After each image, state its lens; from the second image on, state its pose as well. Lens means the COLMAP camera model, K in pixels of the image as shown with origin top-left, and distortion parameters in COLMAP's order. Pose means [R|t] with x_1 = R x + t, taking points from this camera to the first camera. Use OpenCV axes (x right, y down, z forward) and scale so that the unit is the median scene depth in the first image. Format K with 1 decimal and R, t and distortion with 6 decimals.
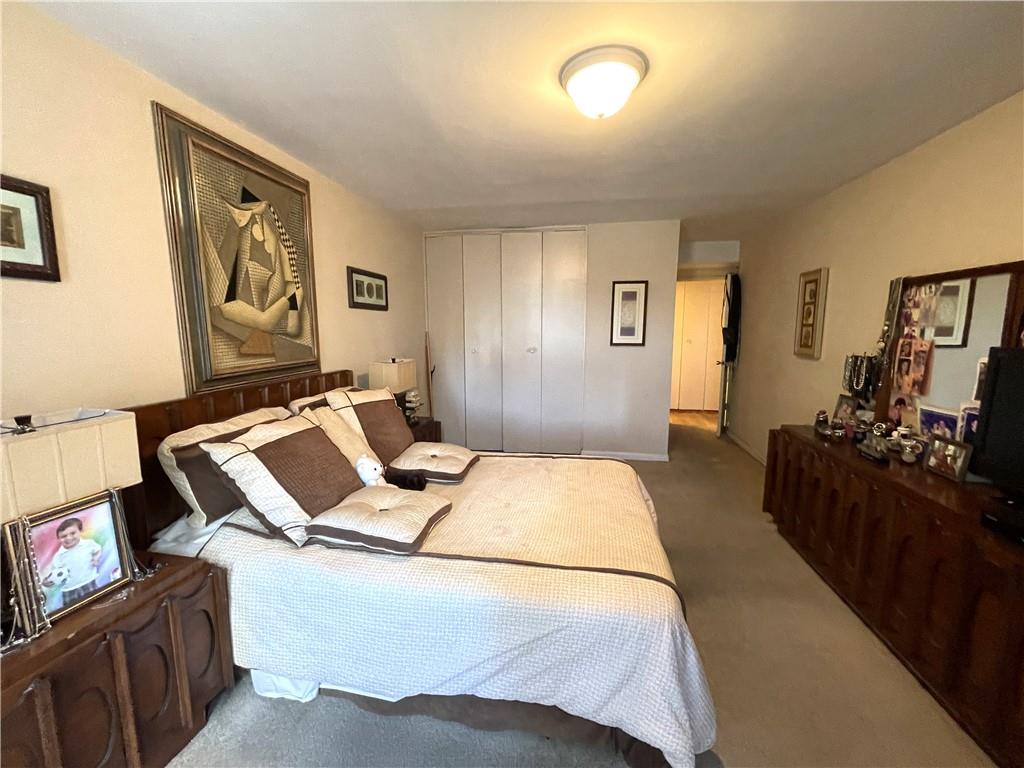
lens RADIAL K [[413.0, 0, 515.4], [0, 413.0, 381.9], [0, 0, 1]] dist [0.008413, 0.000459]
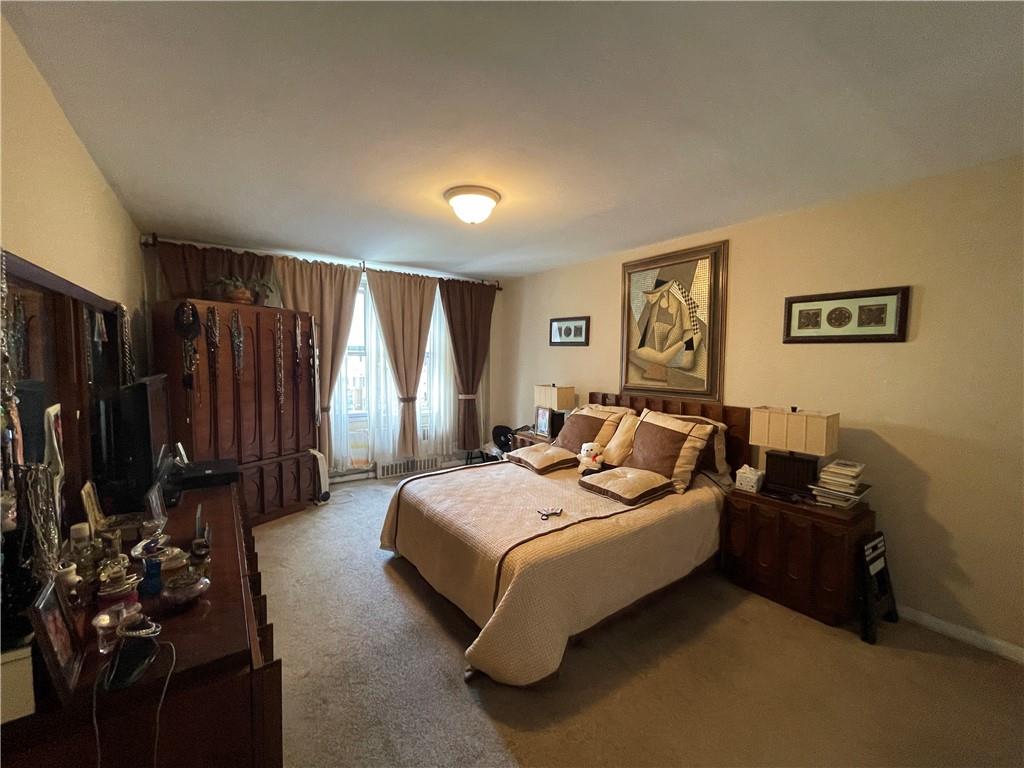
lens RADIAL K [[413.0, 0, 513.7], [0, 413.0, 381.6], [0, 0, 1]] dist [0.008413, 0.000459]
pose [[-0.699504, 0.044095, -0.713267, 0.860234], [-0.100440, 0.982121, 0.159219, -0.244411], [0.707535, 0.183015, -0.682568, 1.621211]]
